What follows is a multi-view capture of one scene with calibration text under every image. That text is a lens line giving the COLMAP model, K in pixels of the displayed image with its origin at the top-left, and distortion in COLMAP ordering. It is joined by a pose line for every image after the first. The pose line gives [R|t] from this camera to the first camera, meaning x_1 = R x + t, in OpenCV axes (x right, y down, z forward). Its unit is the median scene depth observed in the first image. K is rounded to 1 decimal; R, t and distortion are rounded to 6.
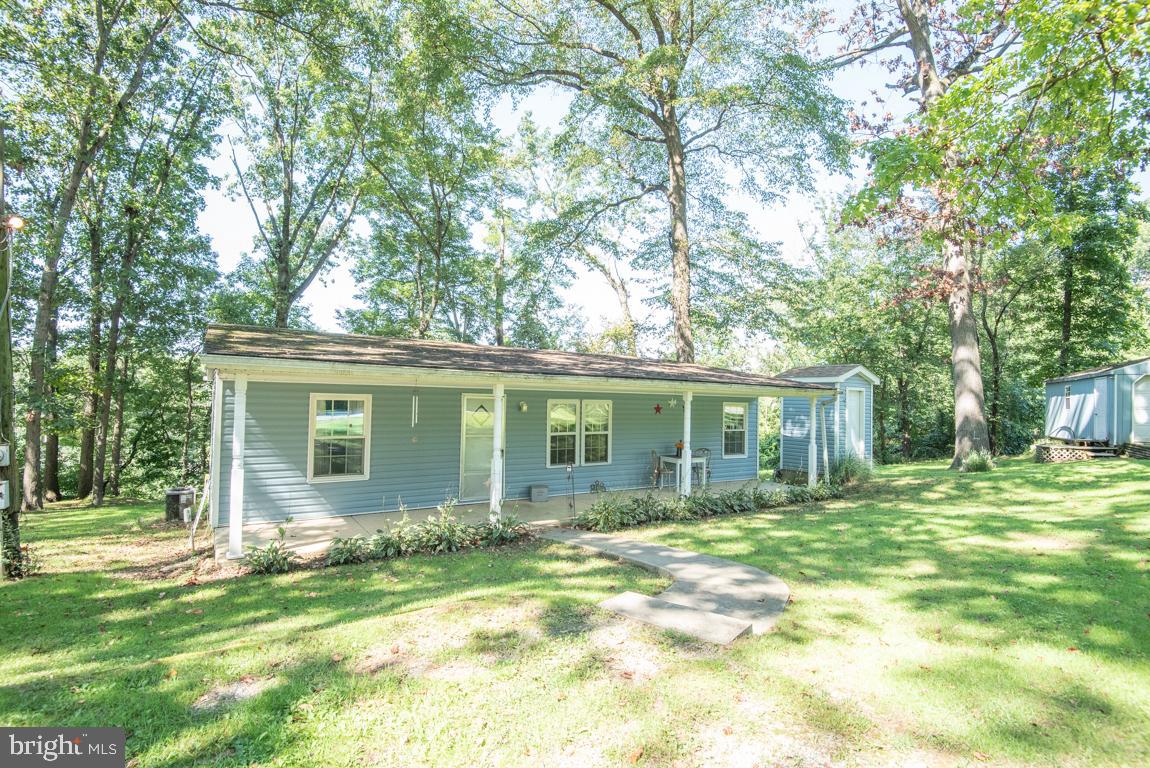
lens RADIAL K [[557.7, 0, 575.0], [0, 557.7, 384.0], [0, 0, 1]] dist [-0.019538, 0.000064]
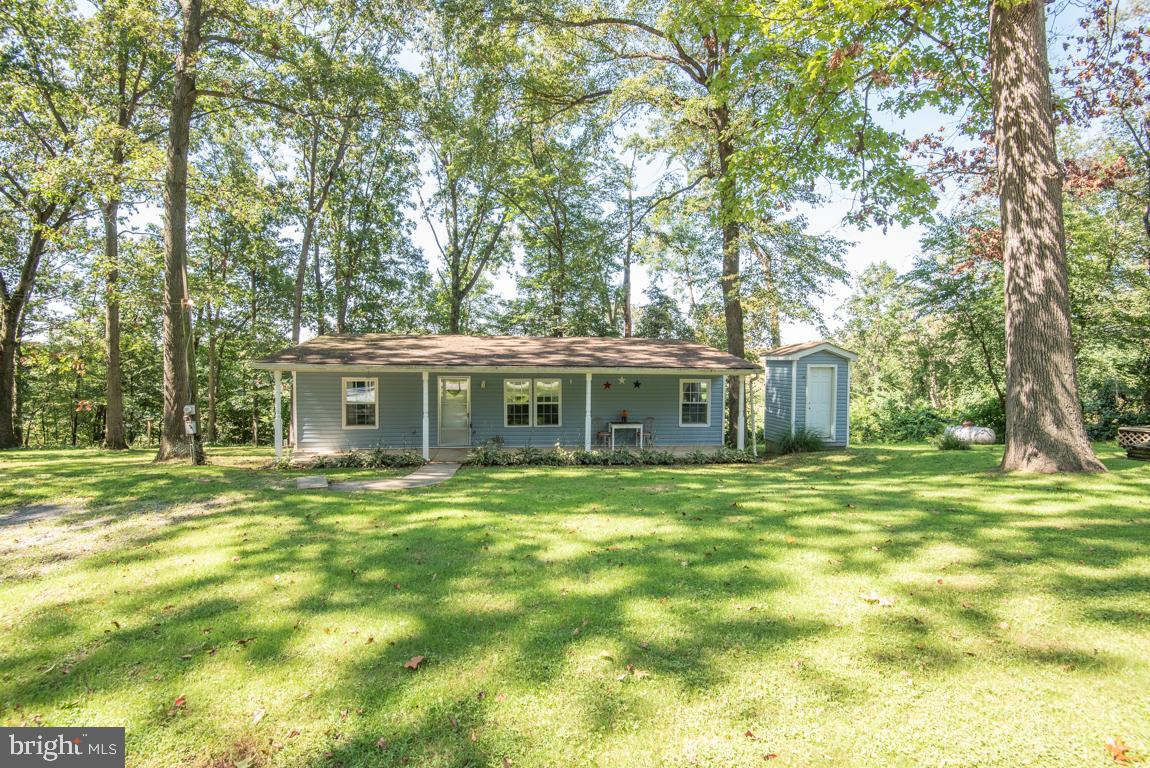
lens RADIAL K [[560.2, 0, 572.6], [0, 560.2, 397.8], [0, 0, 1]] dist [0.001069, -0.017121]
pose [[0.902063, 0.014053, -0.431375, 0.403843], [0.021958, 0.996681, 0.078387, -0.018044], [0.431045, -0.080182, 0.898761, -0.114673]]
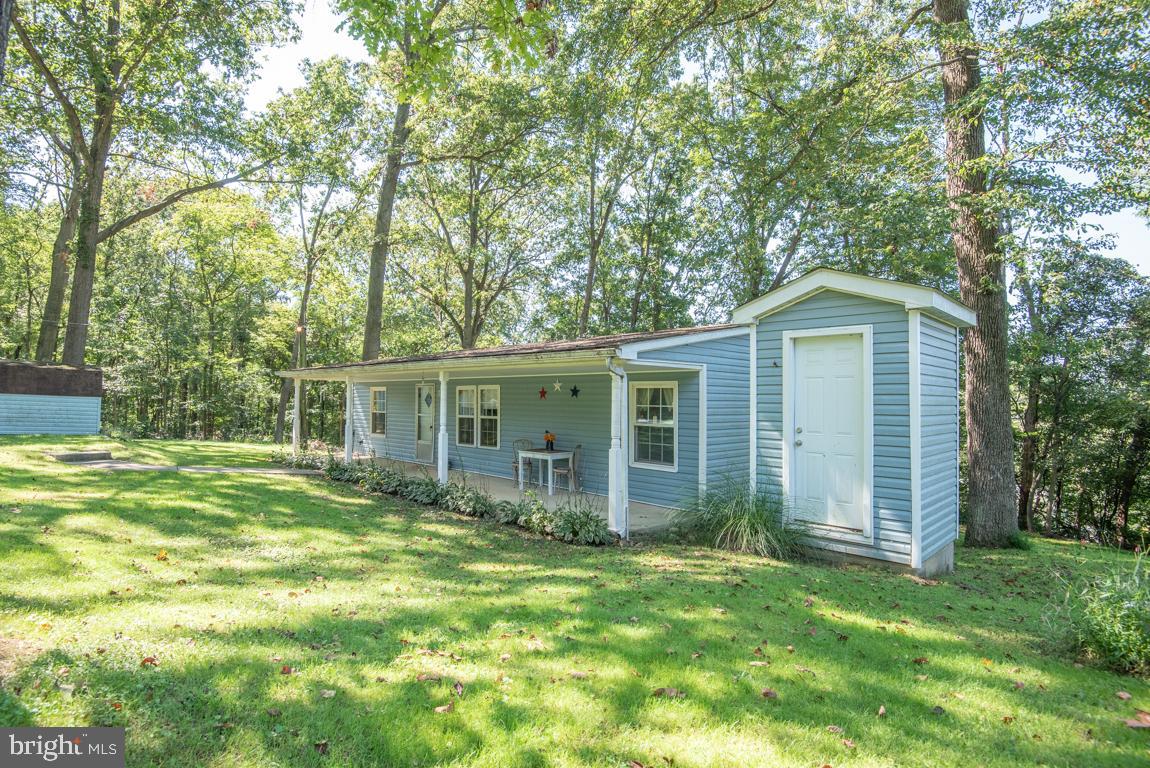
lens RADIAL K [[560.2, 0, 572.6], [0, 560.2, 397.8], [0, 0, 1]] dist [0.001069, -0.017121]
pose [[0.202231, -0.019220, -0.979149, 0.642083], [0.027189, 0.999532, -0.014005, 0.041770], [0.978960, -0.023790, 0.202659, 0.560920]]
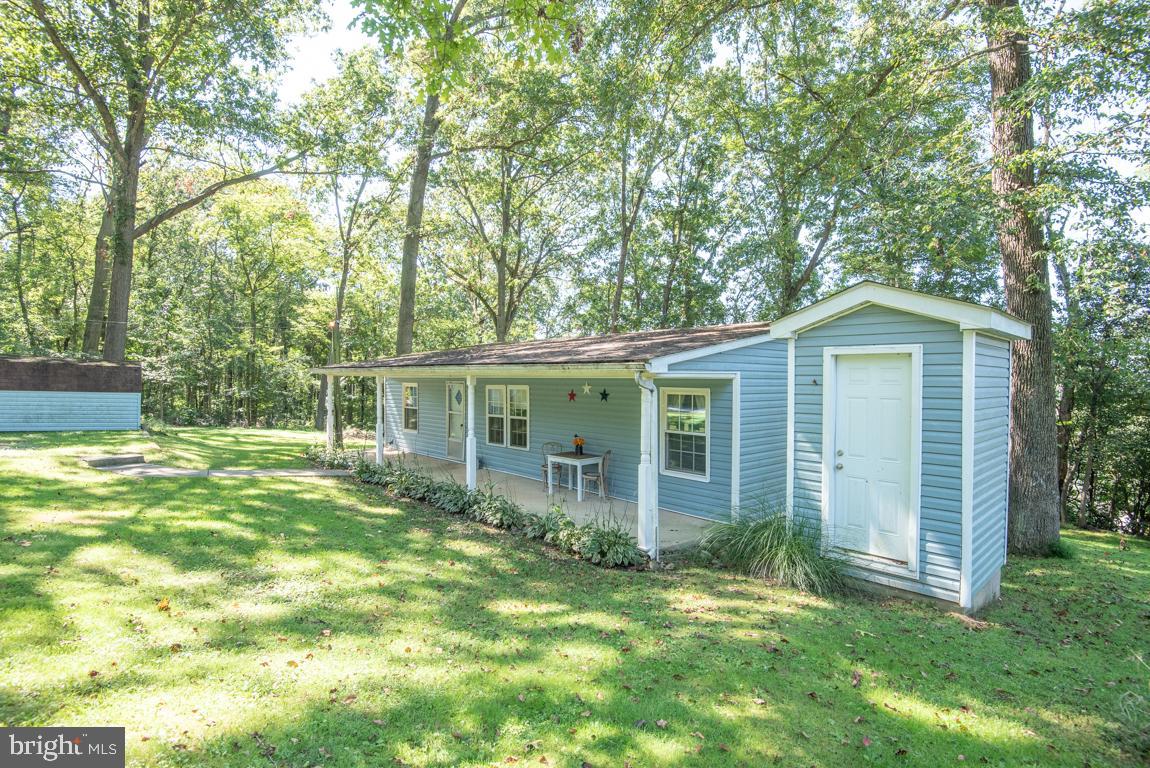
lens RADIAL K [[545.5, 0, 593.6], [0, 545.5, 397.1], [0, 0, 1]] dist [-0.003369, -0.014865]
pose [[0.180375, 0.014310, -0.983494, 0.619745], [0.030672, 0.999326, 0.020166, 0.020116], [0.983120, -0.033803, 0.179814, 0.569566]]
